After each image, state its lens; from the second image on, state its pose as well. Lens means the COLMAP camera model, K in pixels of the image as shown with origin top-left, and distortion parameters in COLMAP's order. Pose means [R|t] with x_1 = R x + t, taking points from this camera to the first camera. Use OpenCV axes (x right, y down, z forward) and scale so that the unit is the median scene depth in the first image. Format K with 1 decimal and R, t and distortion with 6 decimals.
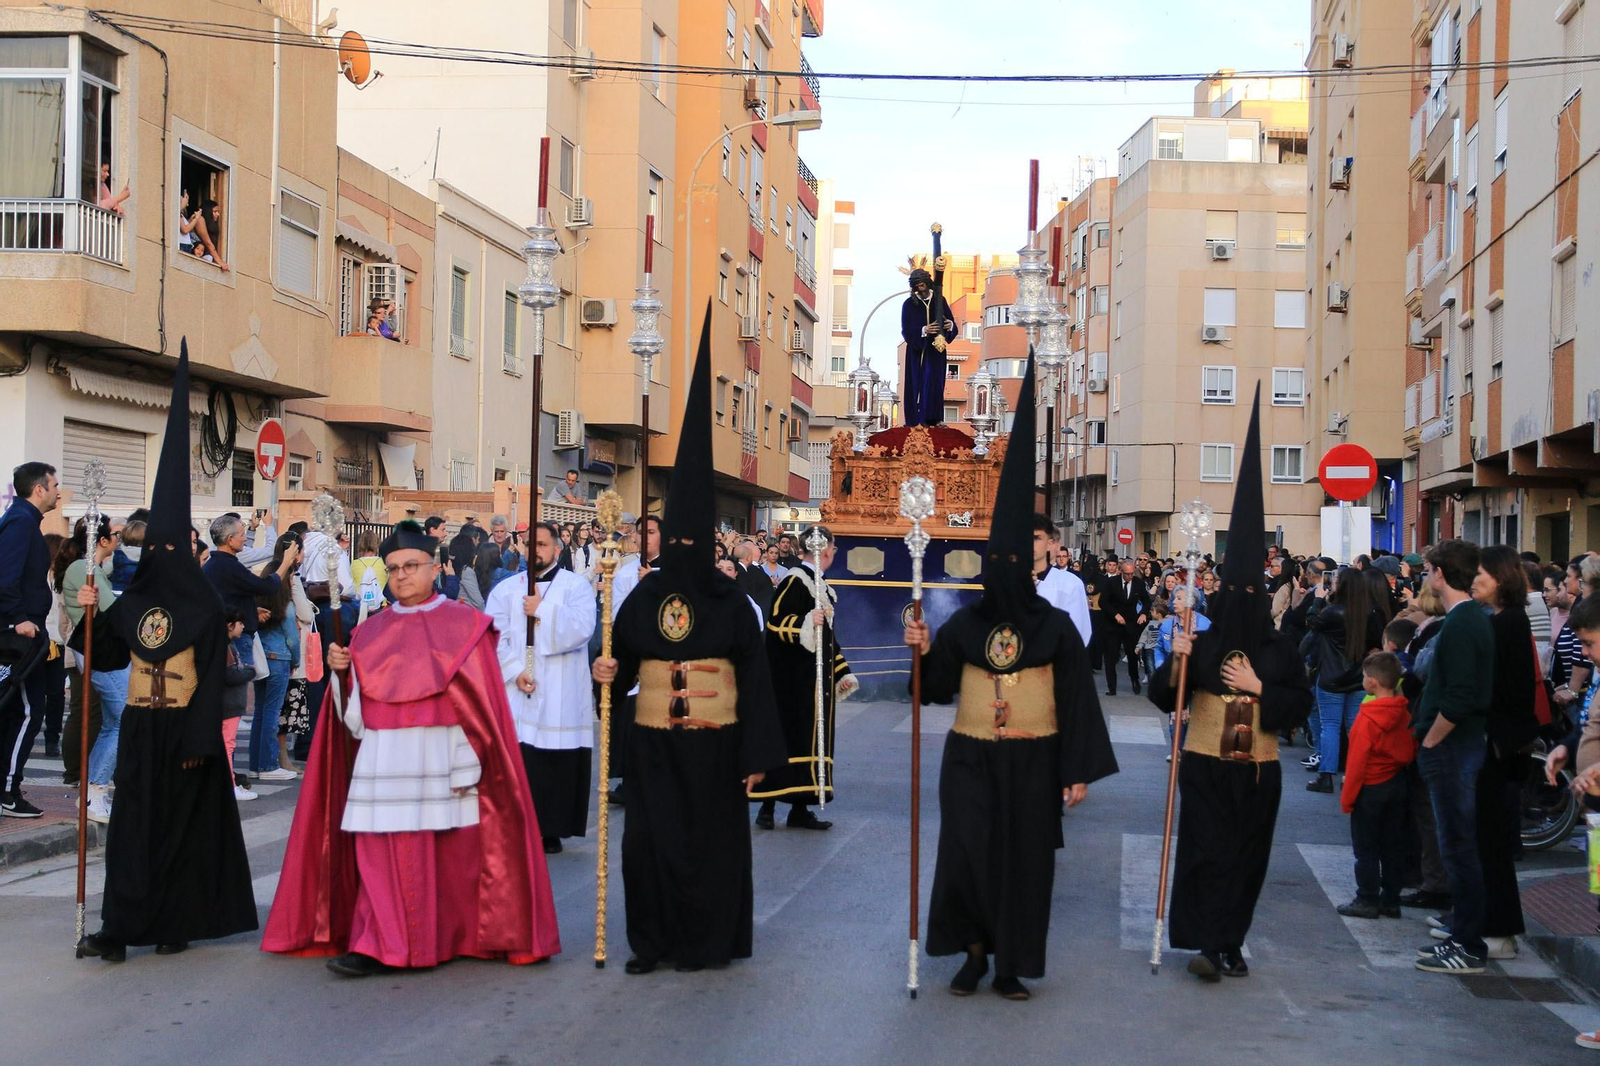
lens RADIAL K [[2514.1, 0, 800.0], [0, 2514.1, 533.0], [0, 0, 1]] dist [0.045490, 0.484438]
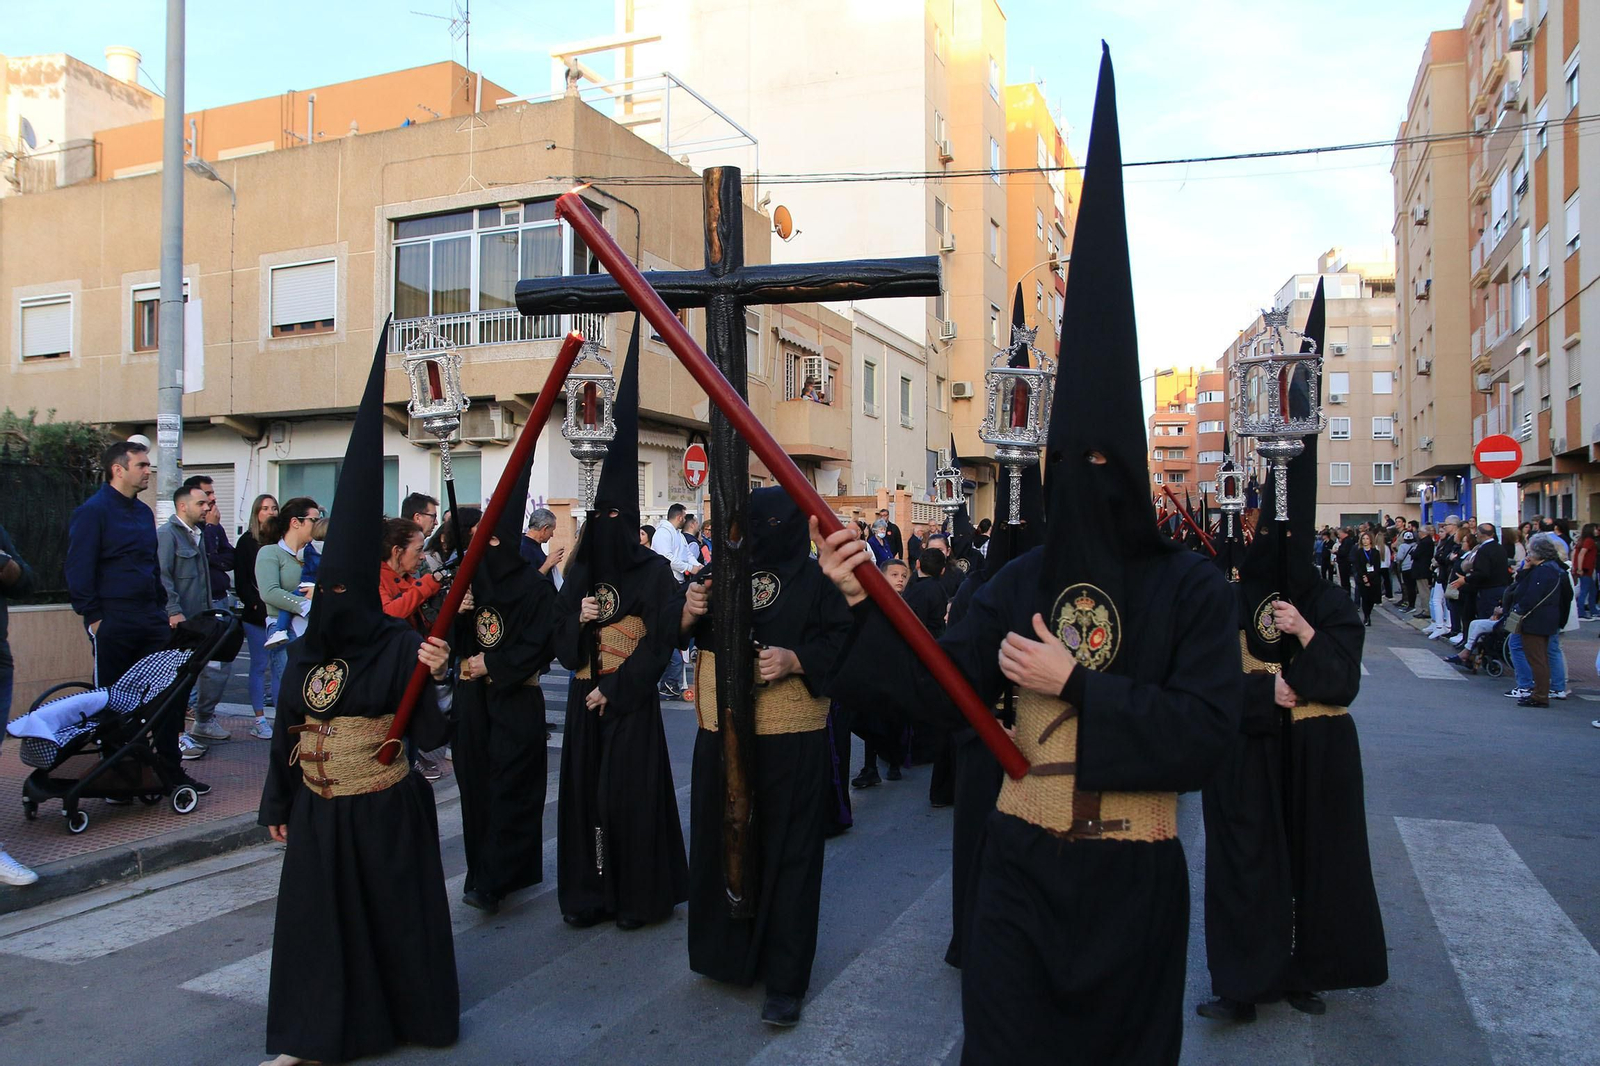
lens RADIAL K [[1268.7, 0, 794.5], [0, 1268.7, 546.2], [0, 0, 1]] dist [-0.124620, 0.130865]
pose [[0.971448, -0.021571, -0.236268, 0.010729], [0.025064, 0.999616, 0.011791, 0.004101], [0.235923, -0.017376, 0.971616, 0.220049]]
